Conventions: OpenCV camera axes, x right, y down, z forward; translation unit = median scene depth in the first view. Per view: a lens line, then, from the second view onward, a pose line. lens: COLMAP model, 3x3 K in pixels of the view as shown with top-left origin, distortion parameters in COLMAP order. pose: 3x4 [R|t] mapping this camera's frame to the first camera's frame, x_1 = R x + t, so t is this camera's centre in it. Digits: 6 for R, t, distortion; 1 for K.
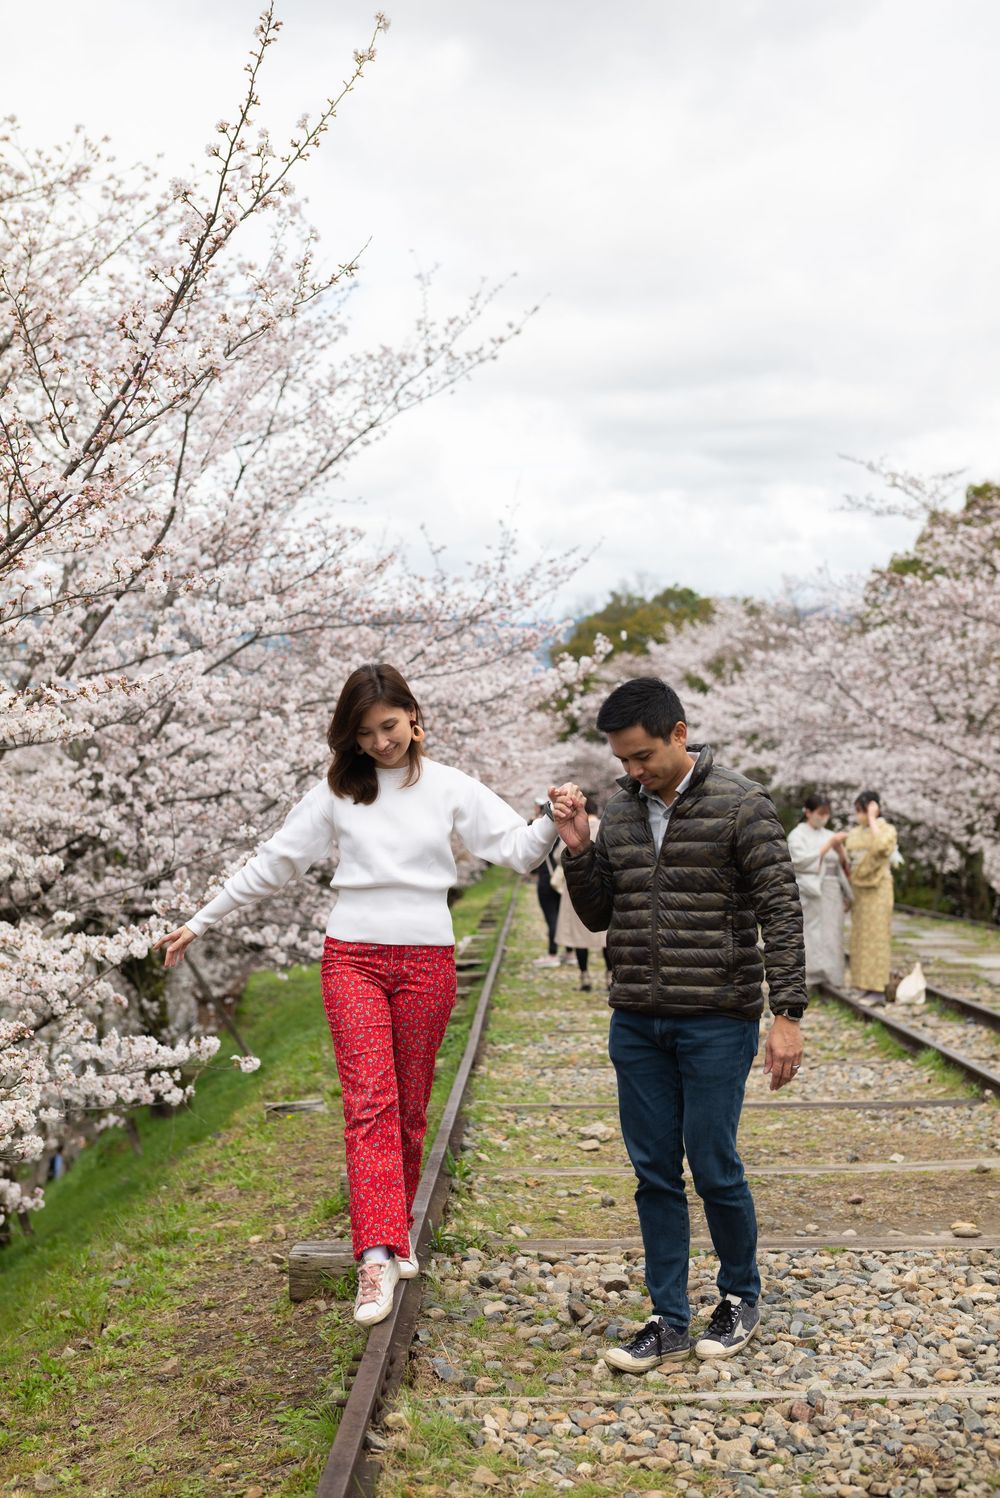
lens RADIAL K [[2097.1, 0, 504.5], [0, 2097.1, 747.0], [0, 0, 1]] dist [-0.014059, 0.000000]
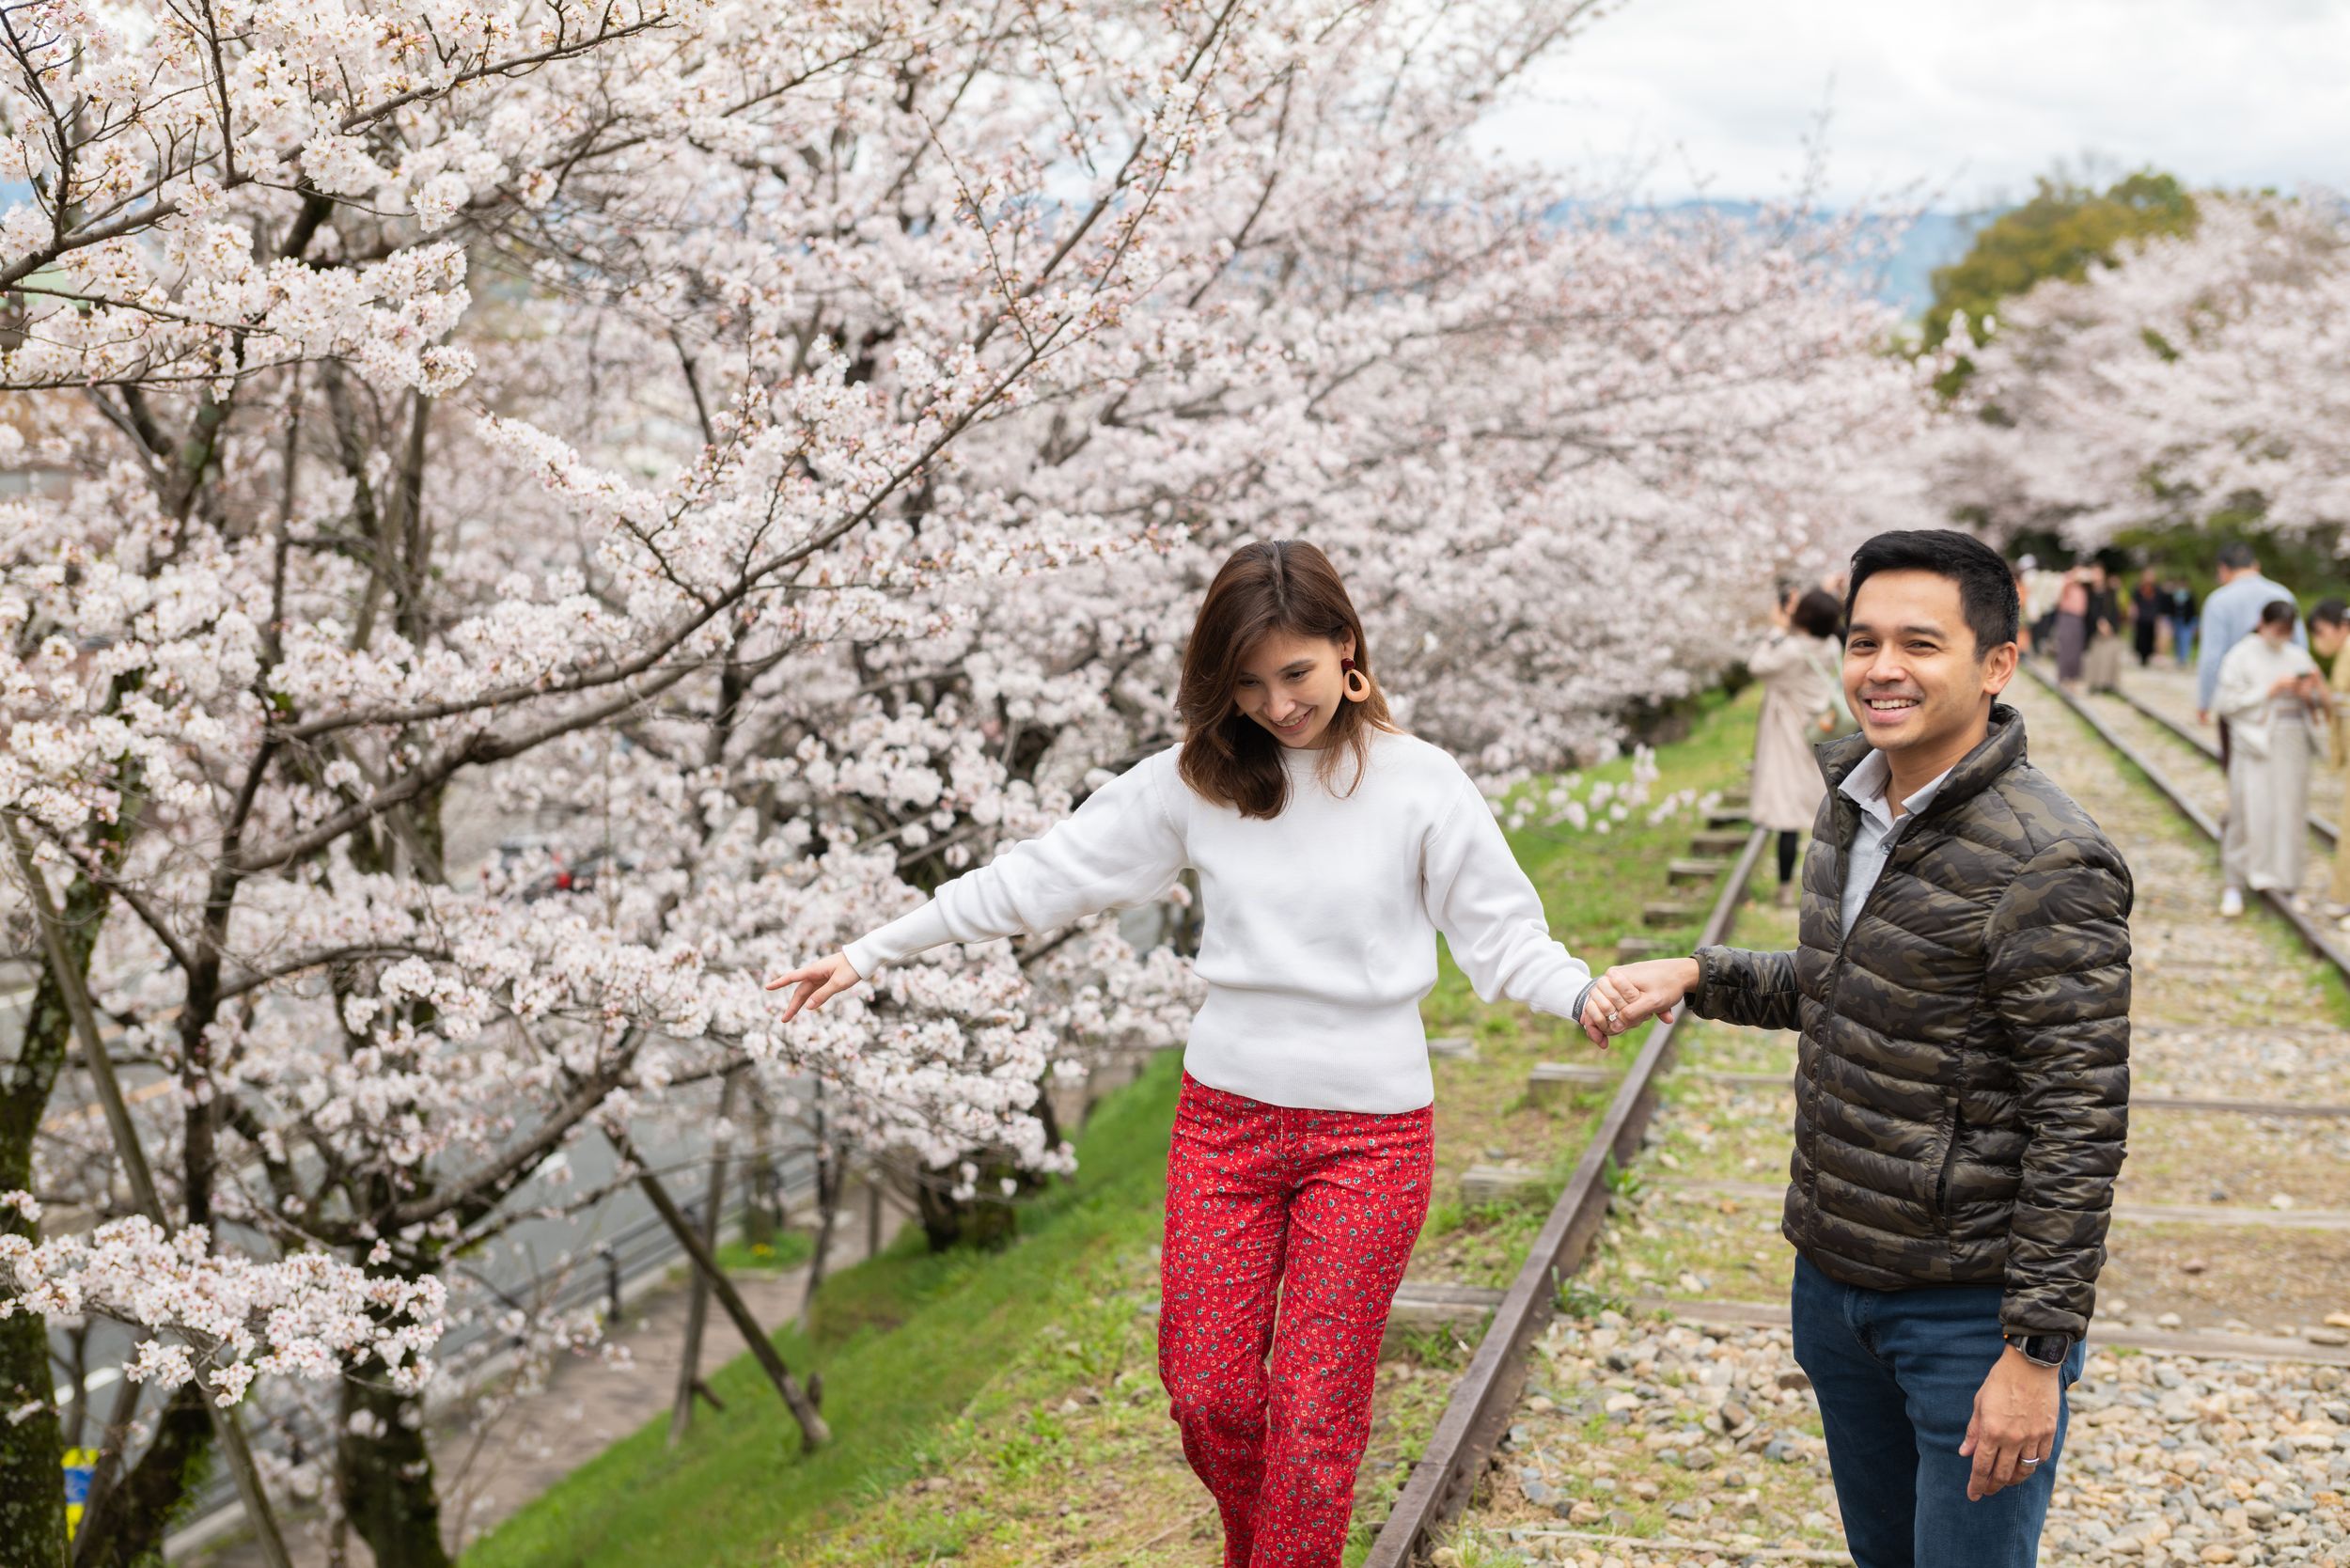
lens RADIAL K [[3290.0, 0, 1178.8], [0, 3290.0, 784.2], [0, 0, 1]] dist [-0.014059, 0.000000]
pose [[0.979194, 0.042531, -0.198420, 0.058908], [-0.019722, 0.993107, 0.115544, -0.075144], [0.201966, -0.109226, 0.973283, -0.129818]]
